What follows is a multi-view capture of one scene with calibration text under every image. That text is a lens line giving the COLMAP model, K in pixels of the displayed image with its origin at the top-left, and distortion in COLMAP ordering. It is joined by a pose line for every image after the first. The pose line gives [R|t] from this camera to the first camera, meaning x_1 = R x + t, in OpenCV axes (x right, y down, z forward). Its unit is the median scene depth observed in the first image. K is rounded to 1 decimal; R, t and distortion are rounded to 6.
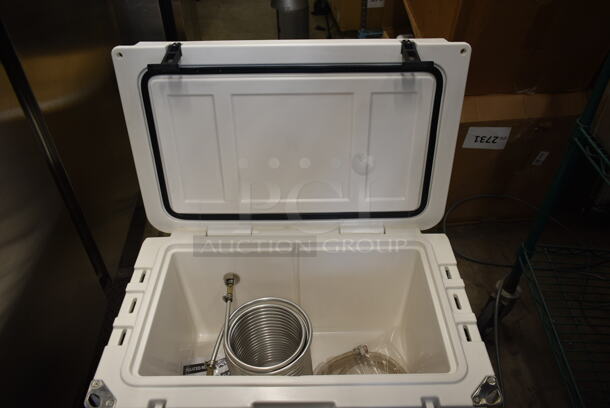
lens RADIAL K [[463.9, 0, 305.8], [0, 463.9, 203.5], [0, 0, 1]] dist [-0.010793, -0.011167]
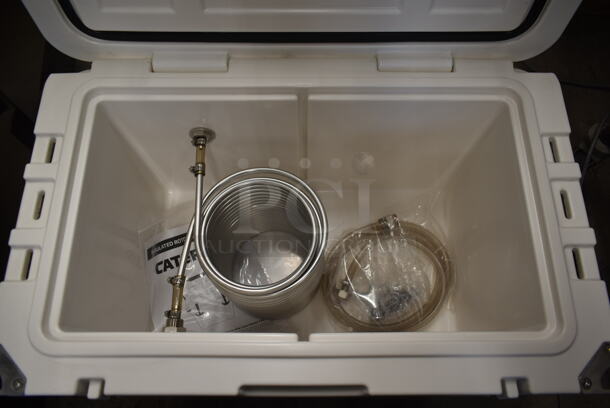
lens RADIAL K [[463.9, 0, 307.1], [0, 463.9, 203.1], [0, 0, 1]] dist [-0.010793, -0.011167]
pose [[0.999905, 0.006936, 0.011875, -0.021798], [-0.011883, 0.870445, 0.492123, -0.076414], [-0.006923, -0.492218, 0.870445, 0.404662]]
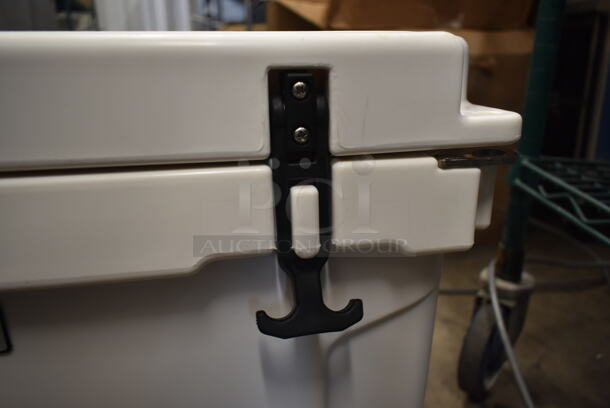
lens RADIAL K [[463.9, 0, 306.8], [0, 463.9, 203.9], [0, 0, 1]] dist [-0.010793, -0.011167]
pose [[0.986243, -0.048589, 0.158001, 0.171569], [0.106279, 0.918472, -0.380938, 0.319031], [-0.126610, 0.392490, 0.911000, 0.619188]]
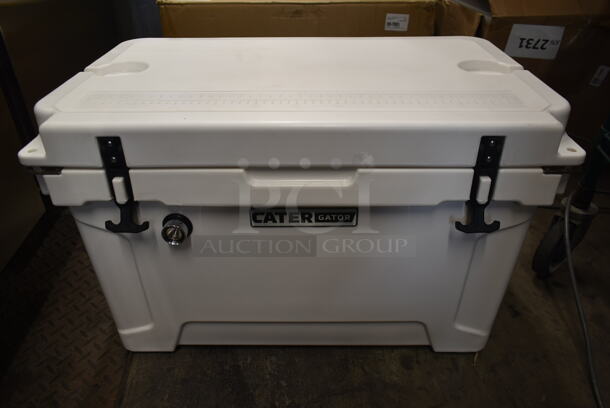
lens RADIAL K [[463.9, 0, 302.9], [0, 463.9, 205.2], [0, 0, 1]] dist [-0.010793, -0.011167]
pose [[0.999474, 0.020757, -0.024900, 0.012595], [-0.024016, 0.990049, -0.138661, 0.341330], [0.021774, 0.139186, 0.990027, 0.290212]]
